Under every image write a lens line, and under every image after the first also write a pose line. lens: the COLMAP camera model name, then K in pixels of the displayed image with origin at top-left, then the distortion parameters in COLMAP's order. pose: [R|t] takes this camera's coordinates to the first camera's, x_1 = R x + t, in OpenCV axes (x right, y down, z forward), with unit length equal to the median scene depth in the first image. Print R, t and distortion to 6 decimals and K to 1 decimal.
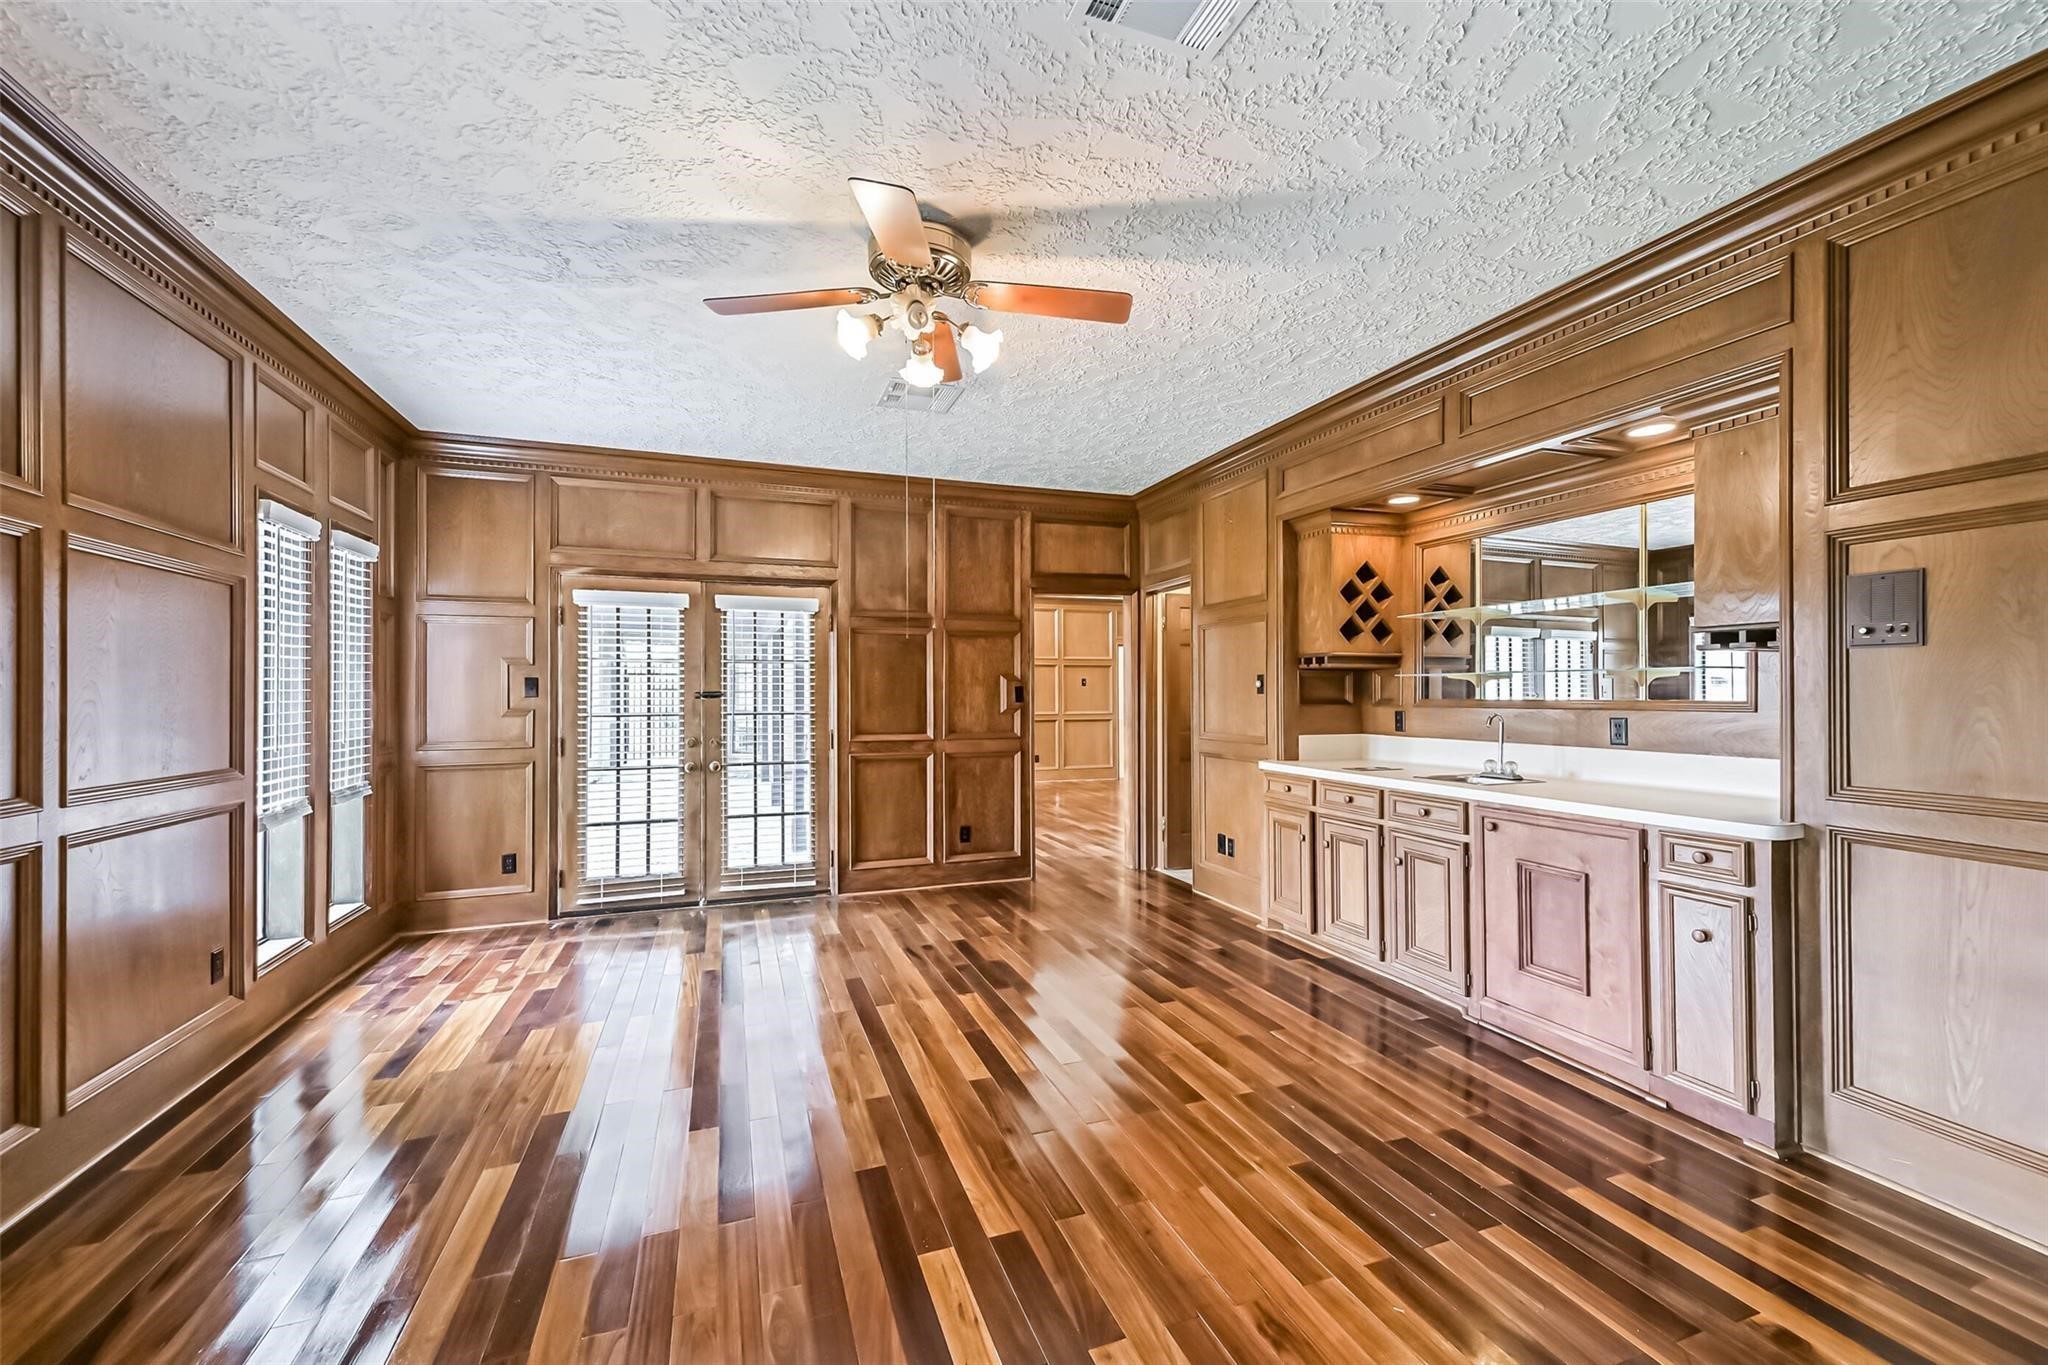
lens RADIAL K [[814.7, 0, 1019.6], [0, 814.7, 685.3], [0, 0, 1]] dist [0.004416, -0.000615]
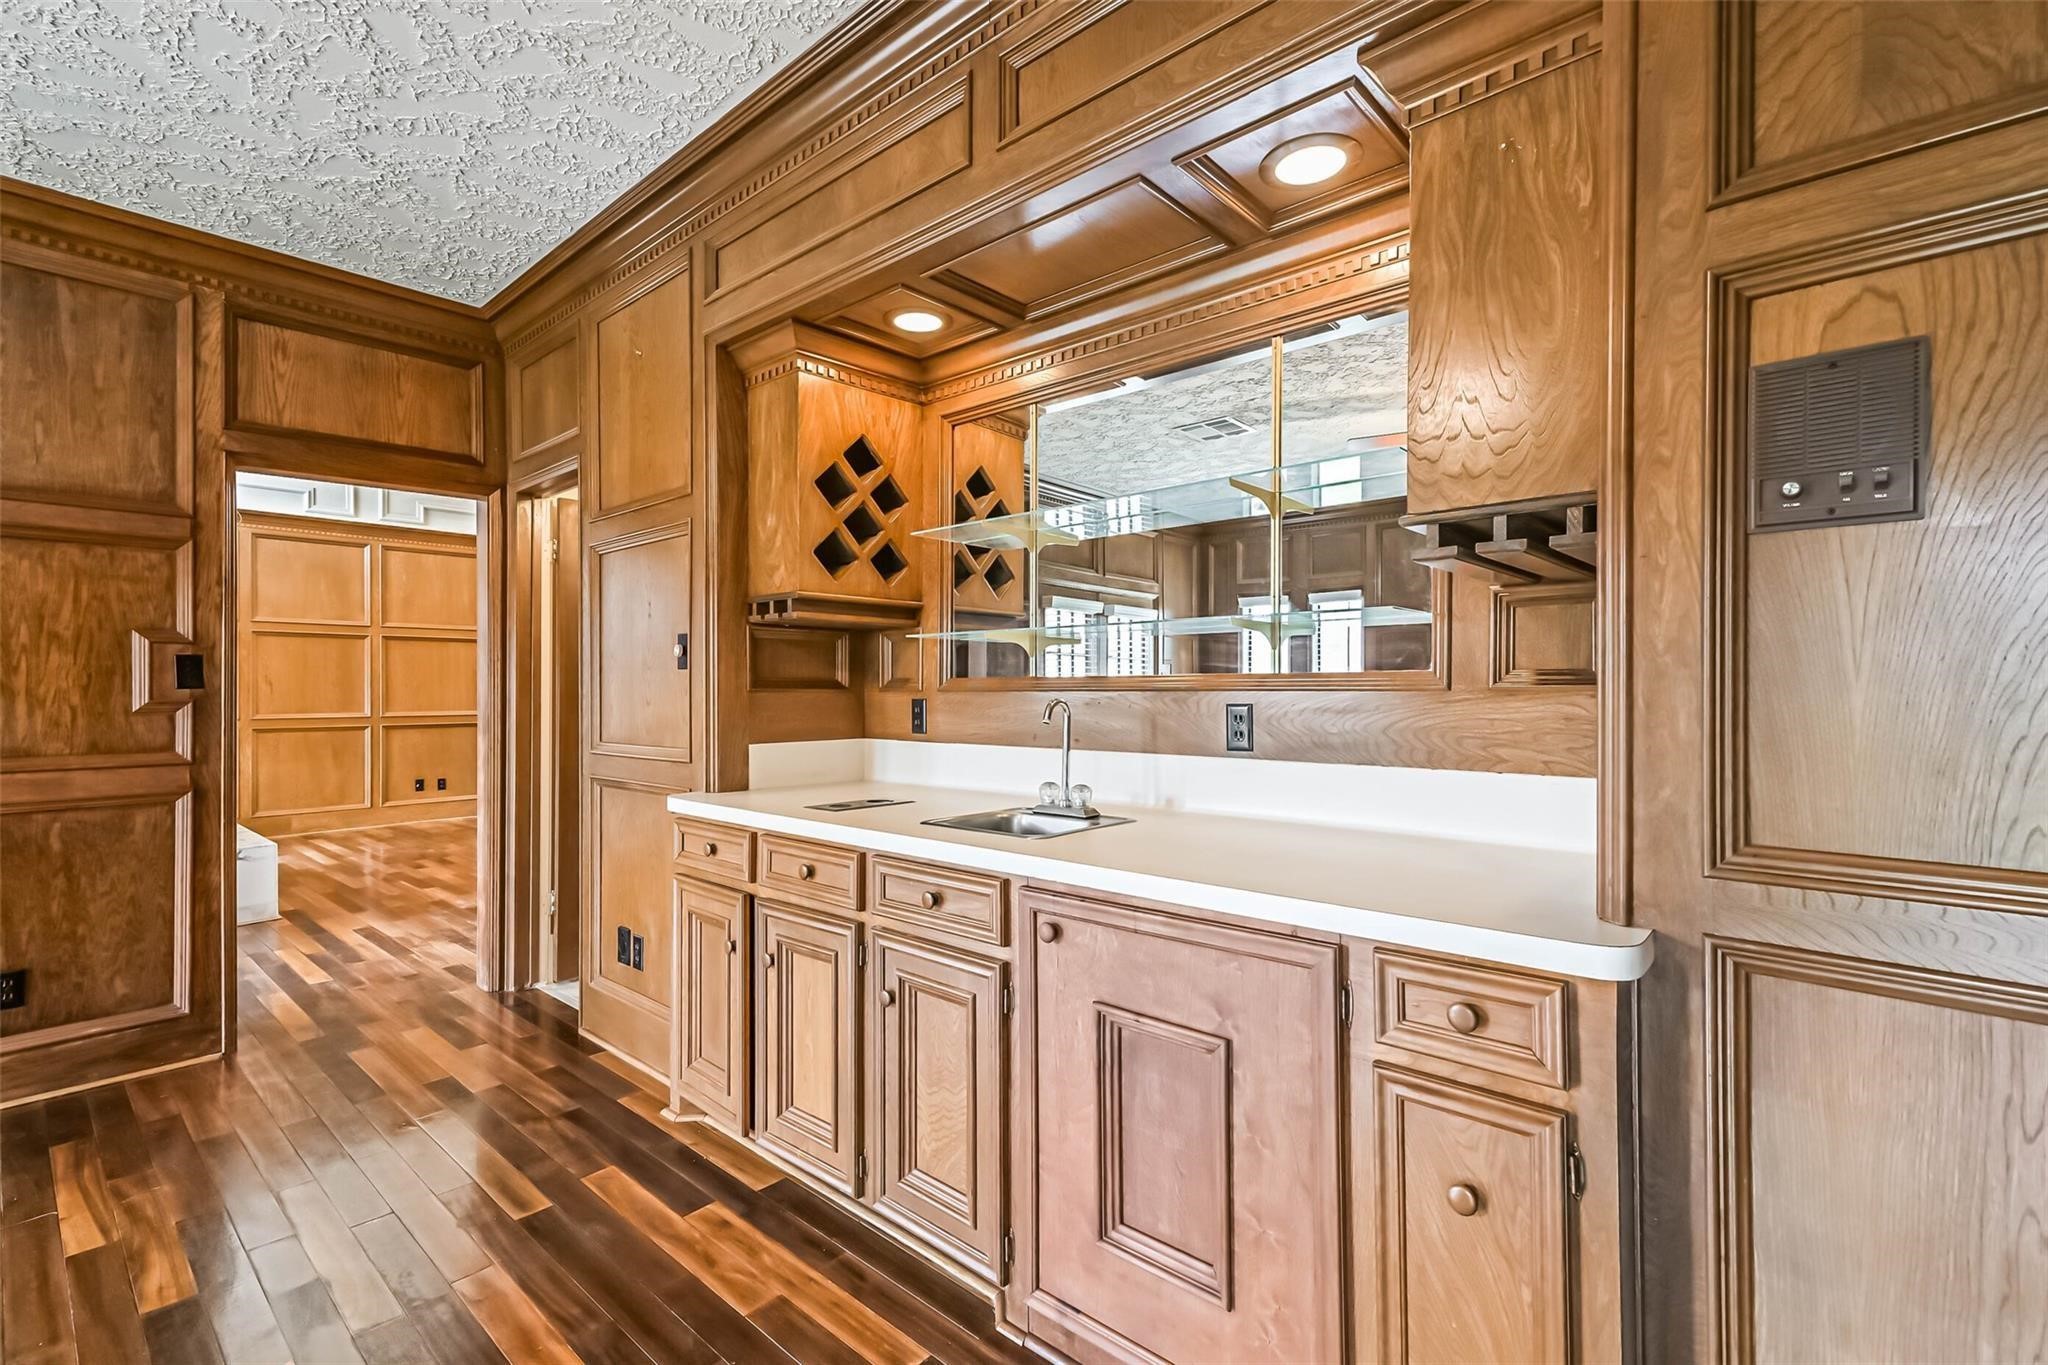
lens RADIAL K [[918.8, 0, 1026.6], [0, 918.8, 685.3], [0, 0, 1]] dist [0.001289, 0.000176]
pose [[0.879226, 0.001325, 0.476404, 0.228555], [-0.004114, 0.999980, 0.004812, 0.019059], [-0.476388, -0.006191, 0.879213, 0.394346]]
